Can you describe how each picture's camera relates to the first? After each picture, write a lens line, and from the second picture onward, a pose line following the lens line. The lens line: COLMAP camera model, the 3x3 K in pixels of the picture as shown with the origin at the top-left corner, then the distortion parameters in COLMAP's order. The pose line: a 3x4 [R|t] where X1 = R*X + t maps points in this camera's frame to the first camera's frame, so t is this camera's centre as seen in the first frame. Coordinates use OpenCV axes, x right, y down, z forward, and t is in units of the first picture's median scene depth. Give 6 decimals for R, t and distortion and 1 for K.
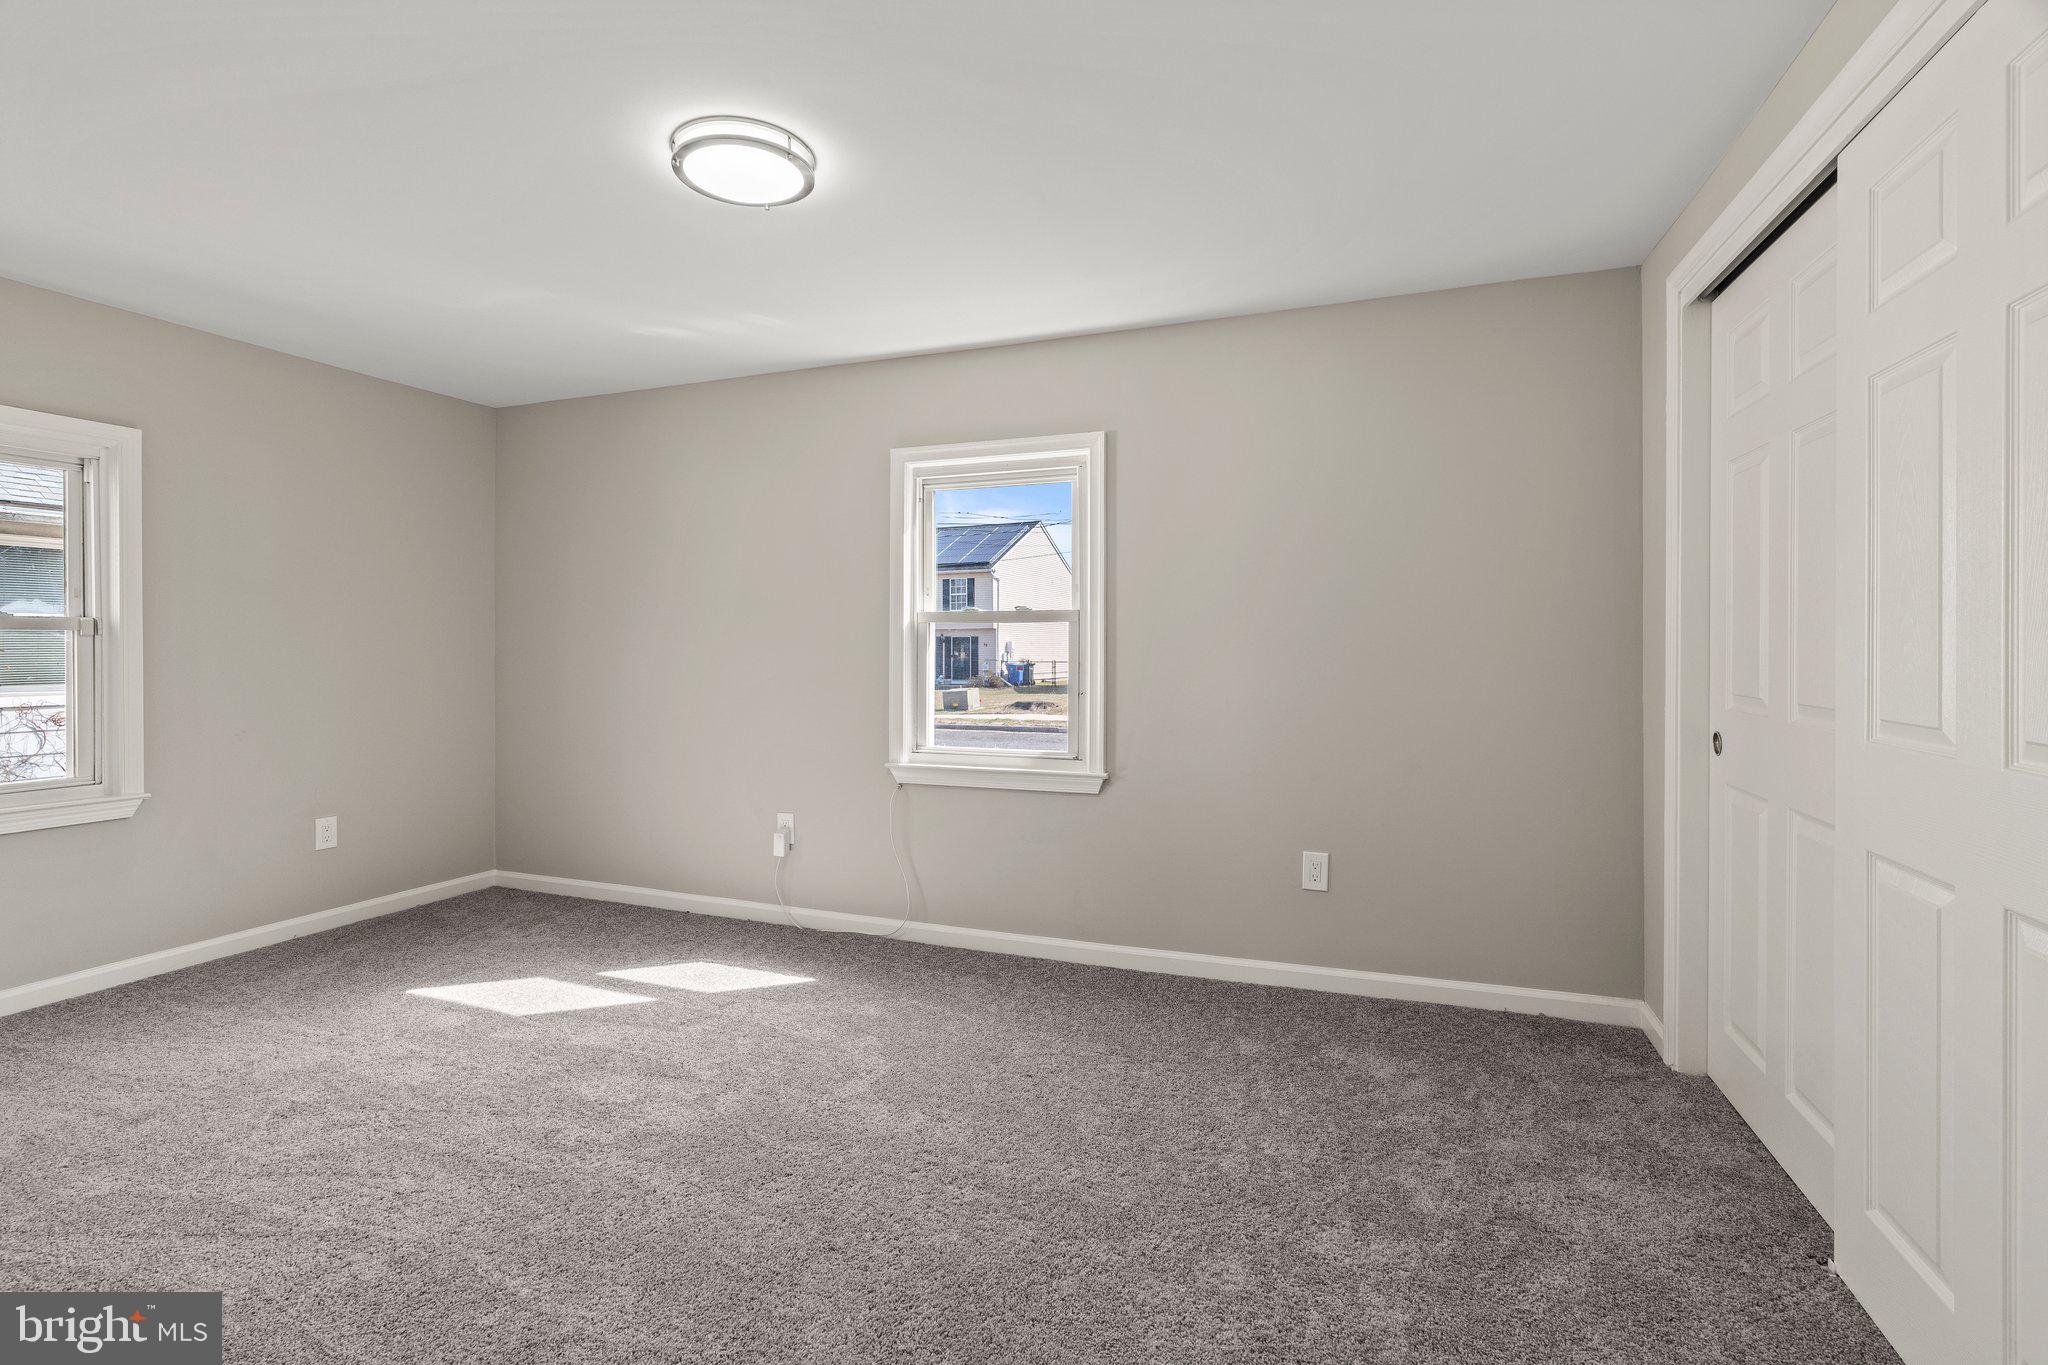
lens RADIAL K [[935.3, 0, 1030.7], [0, 935.3, 678.4], [0, 0, 1]] dist [-0.000624, 0.000332]
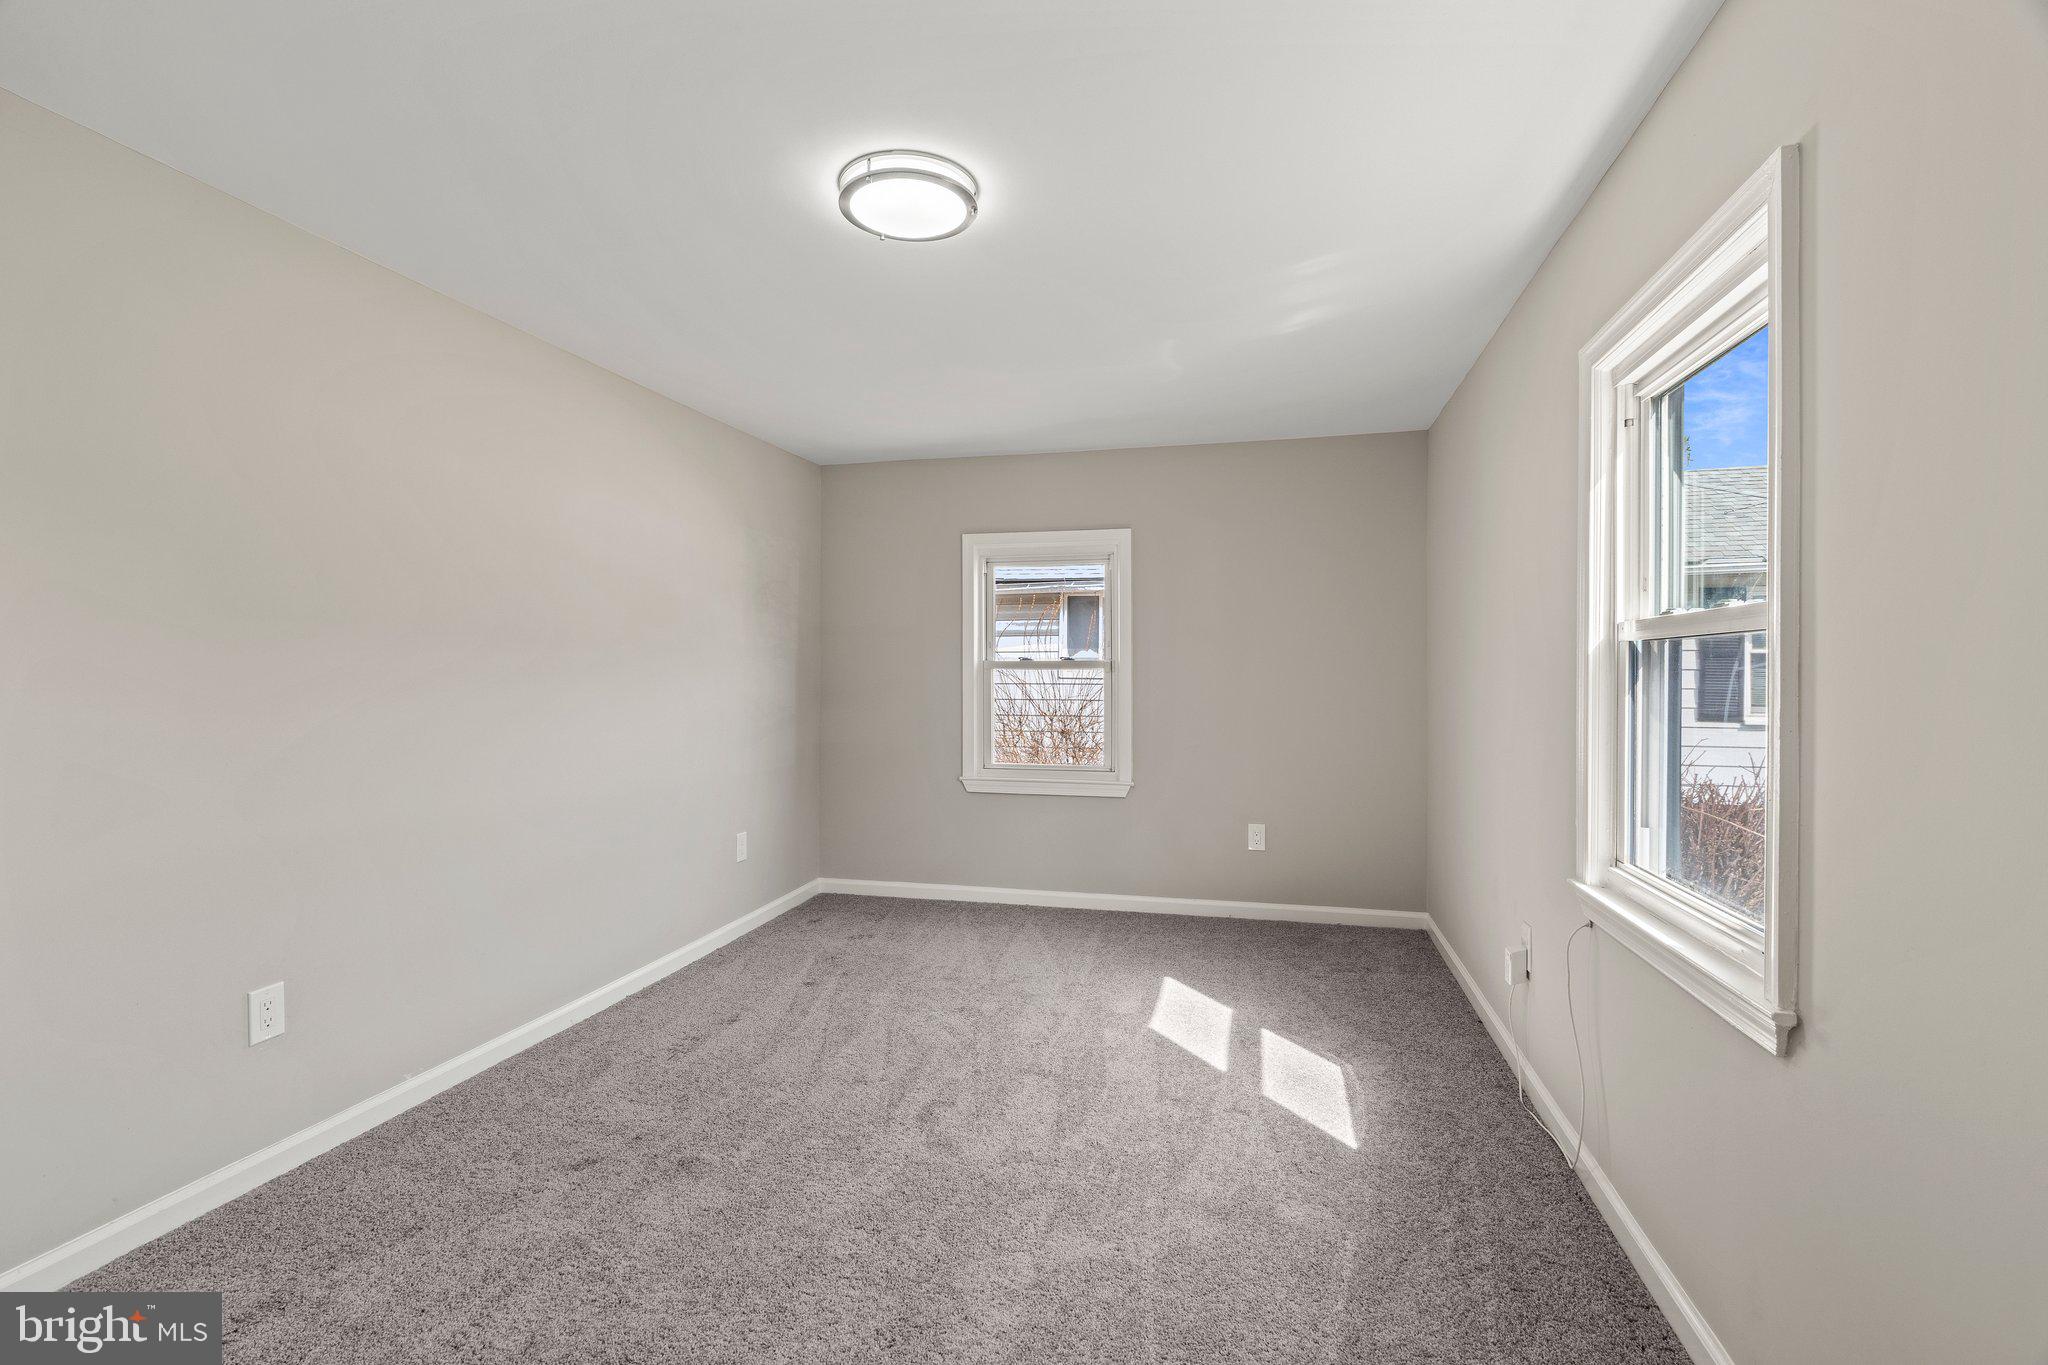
lens RADIAL K [[935.3, 0, 1030.7], [0, 935.3, 678.4], [0, 0, 1]] dist [-0.000624, 0.000332]
pose [[0.128097, 0.000996, -0.991761, 0.473366], [-0.037394, 0.999293, -0.003826, -0.025086], [0.991056, 0.037576, 0.128044, 0.692883]]
